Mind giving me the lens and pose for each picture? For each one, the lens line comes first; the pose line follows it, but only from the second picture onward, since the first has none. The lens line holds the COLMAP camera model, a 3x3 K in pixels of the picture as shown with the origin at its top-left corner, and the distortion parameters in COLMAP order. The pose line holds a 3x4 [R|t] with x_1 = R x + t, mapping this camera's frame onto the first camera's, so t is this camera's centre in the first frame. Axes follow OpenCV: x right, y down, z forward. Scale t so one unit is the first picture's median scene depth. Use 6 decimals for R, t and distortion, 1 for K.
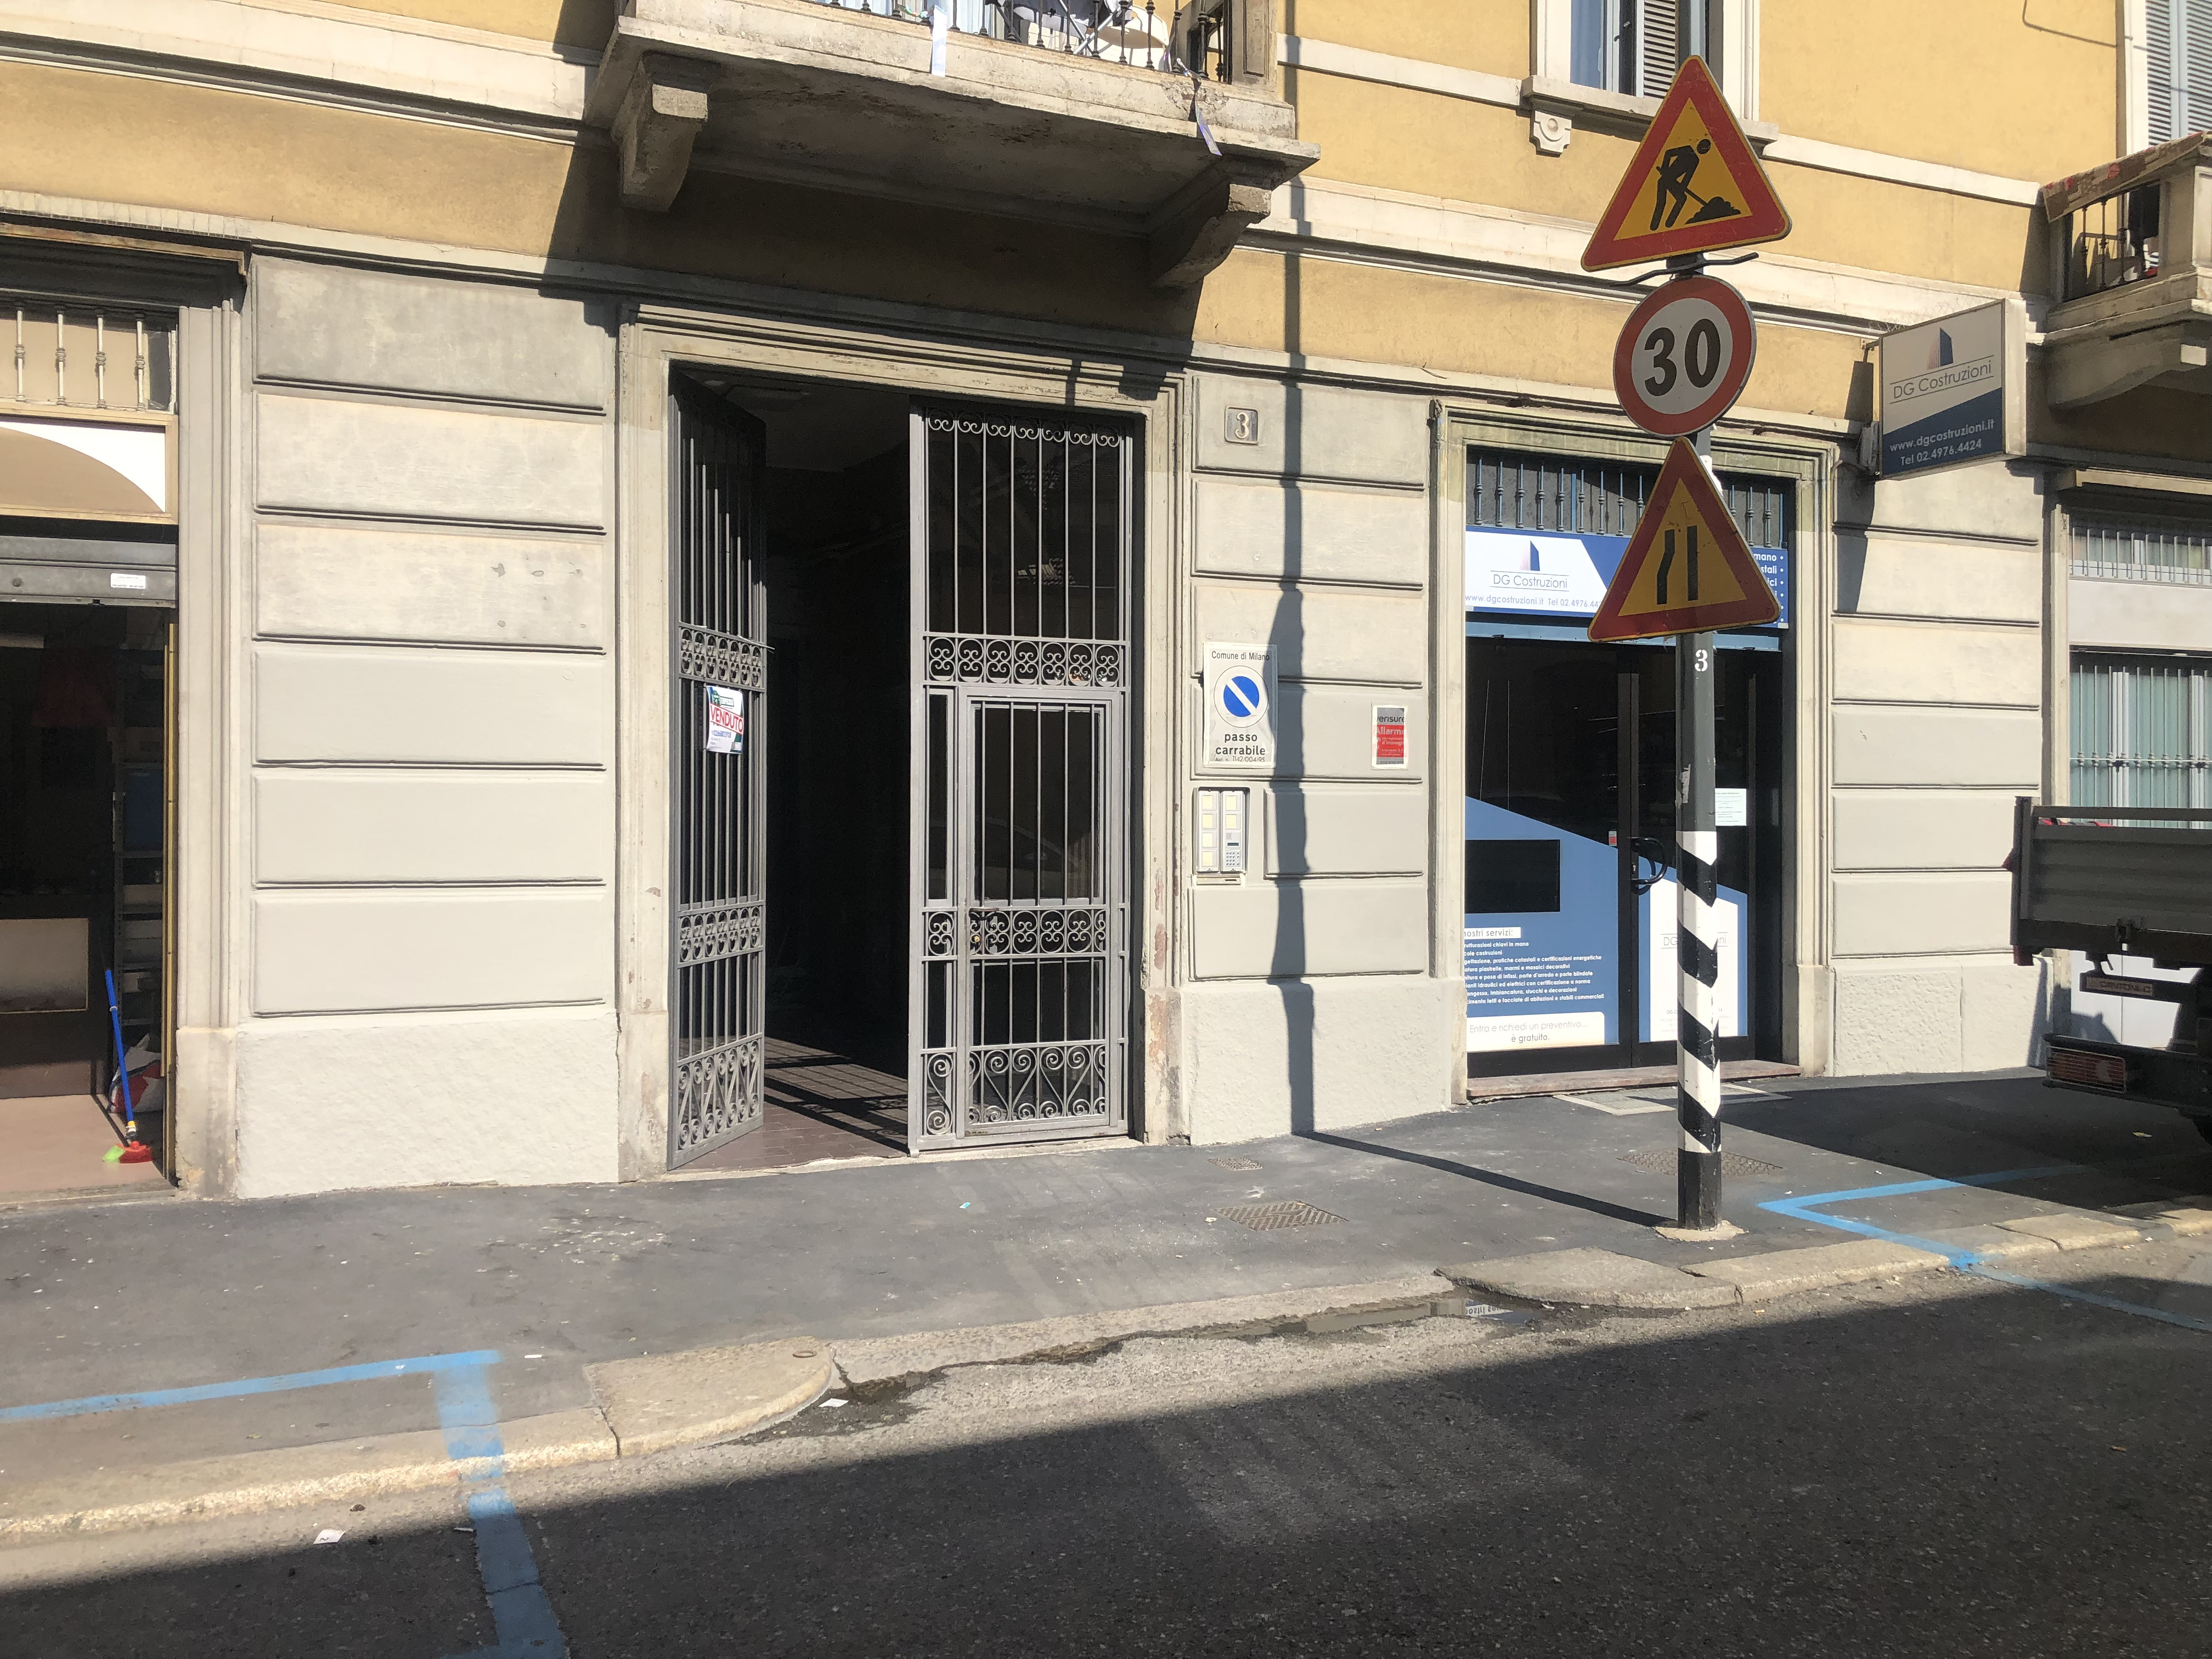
lens RADIAL K [[1807.5, 0, 1107.6], [0, 1807.5, 799.0], [0, 0, 1]] dist [0.119860, -0.198304]
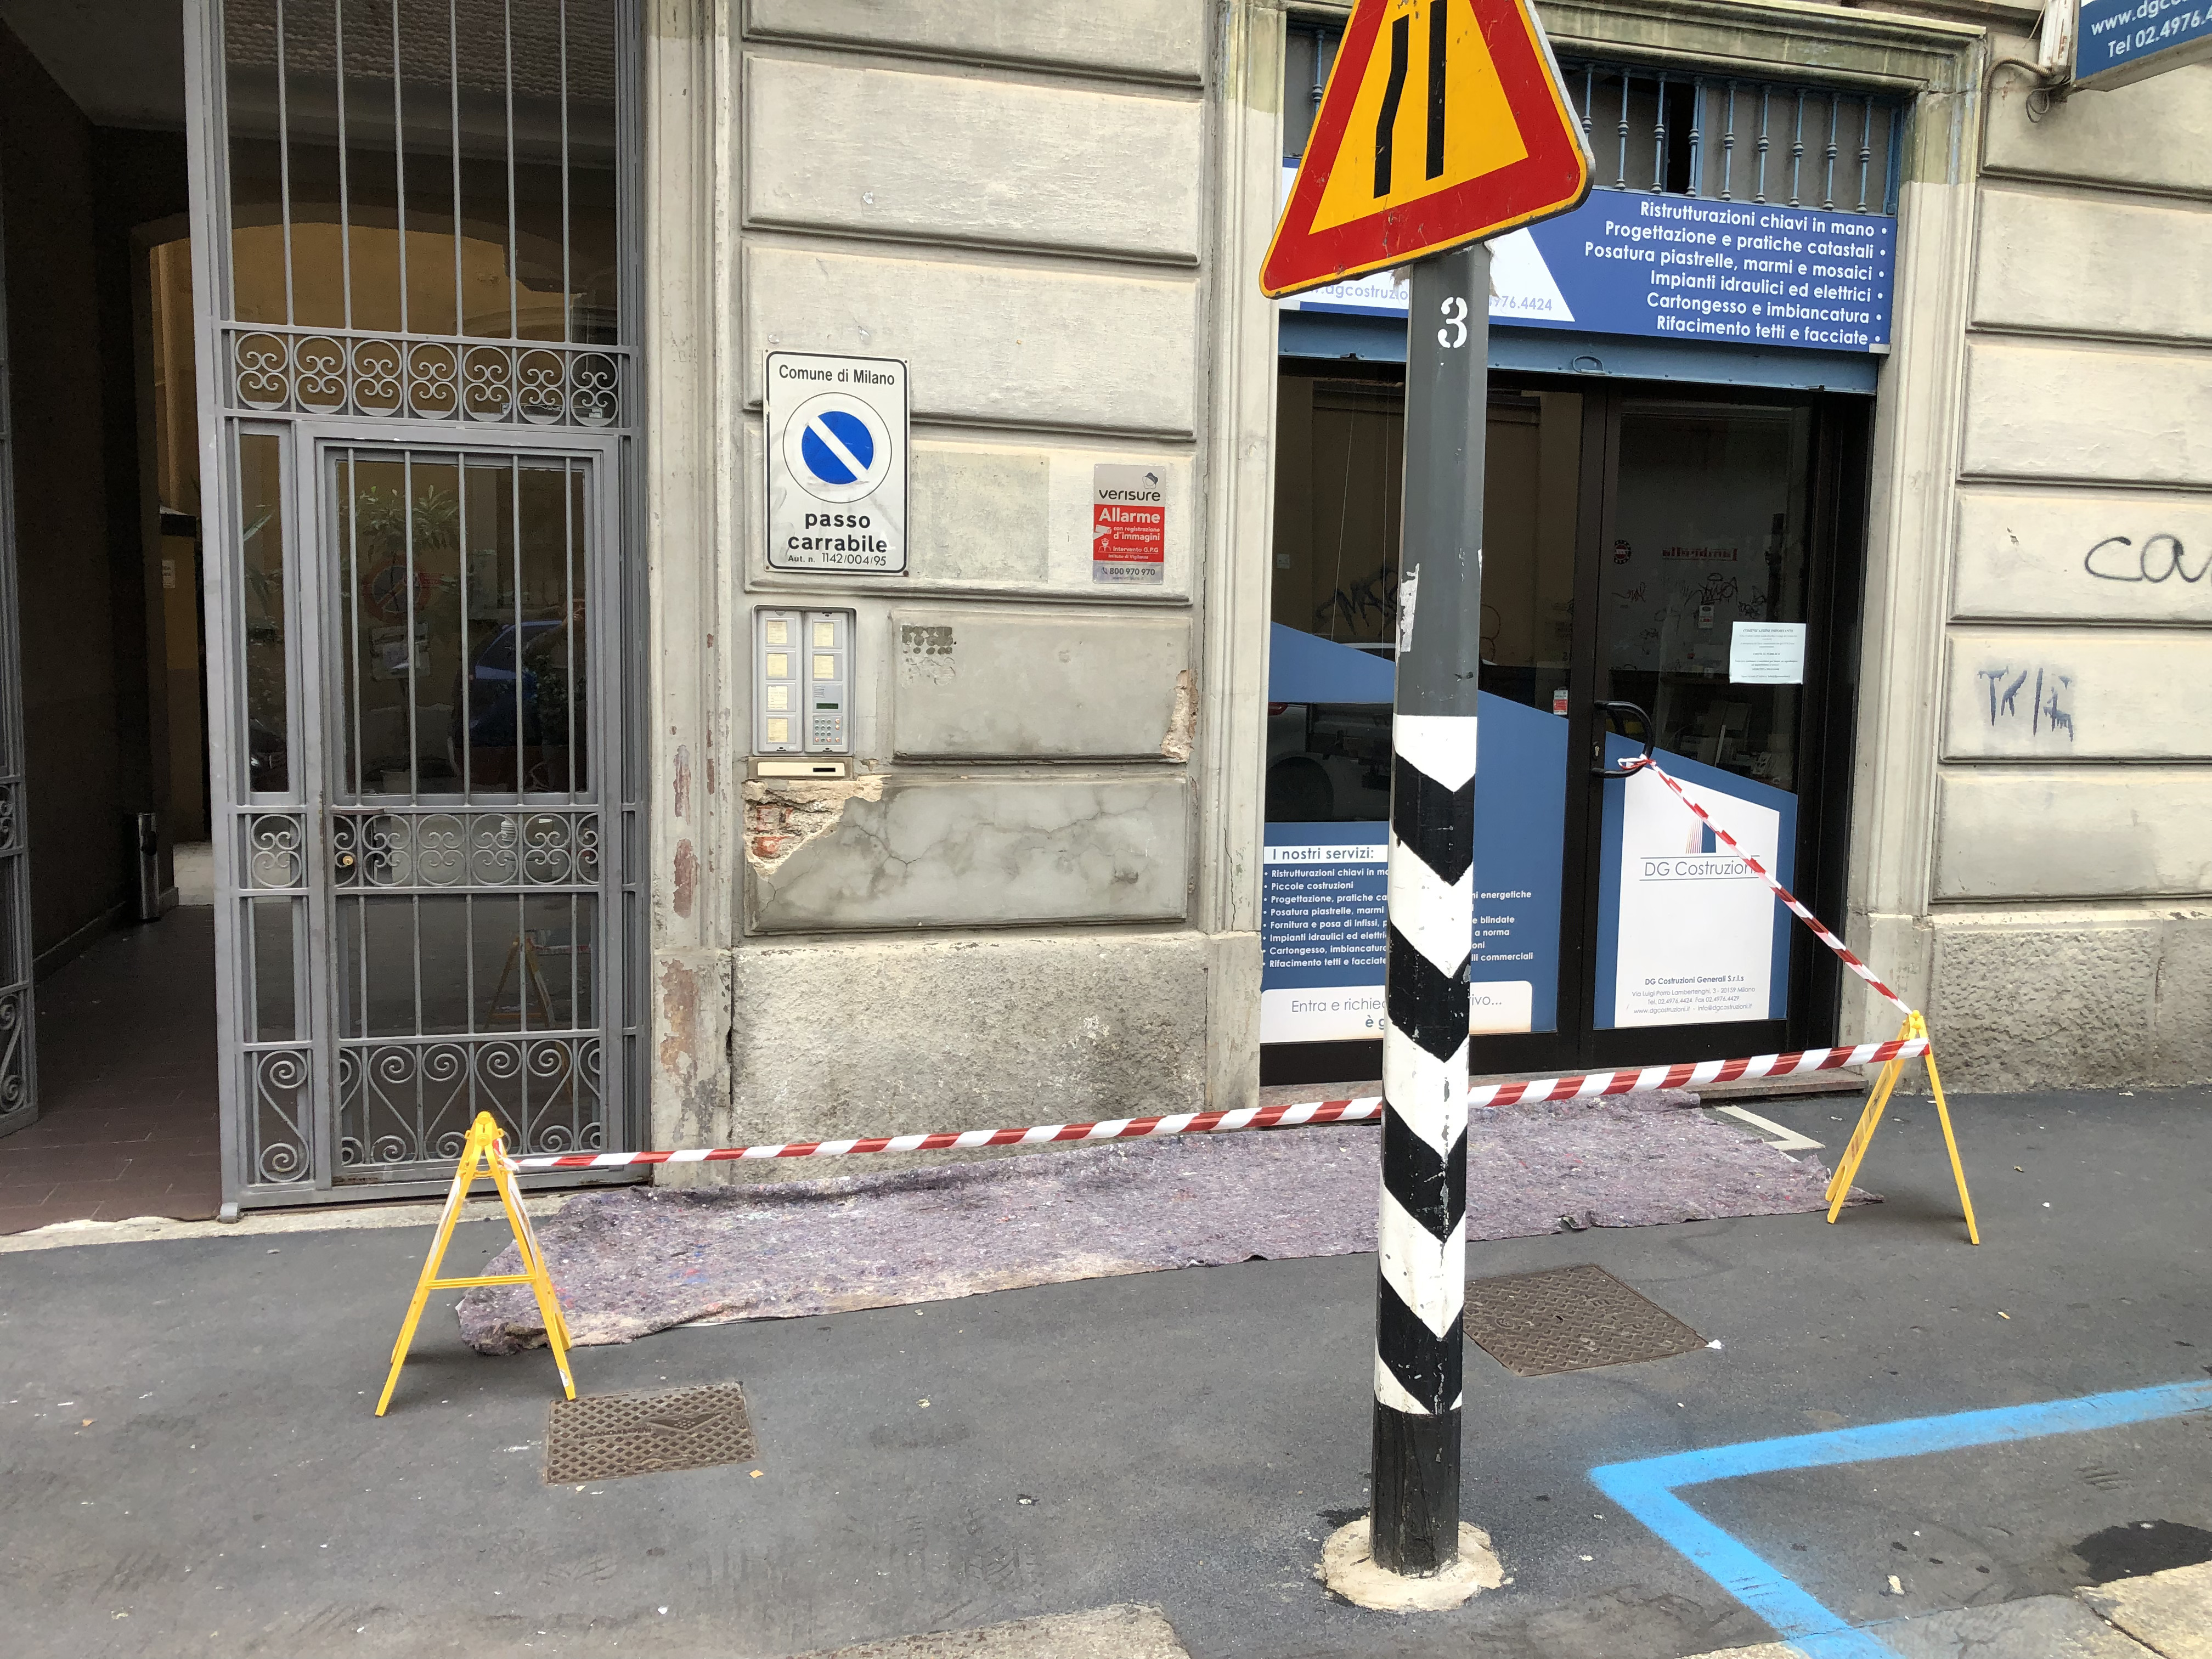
lens RADIAL K [[1796.7, 0, 1126.4], [0, 1796.7, 802.2], [0, 0, 1]] dist [0.046266, -0.007876]
pose [[0.991784, 0.026251, -0.125203, 0.239199], [-0.013885, 0.995026, 0.098642, -0.002472], [0.127170, -0.096093, 0.987215, 0.434644]]
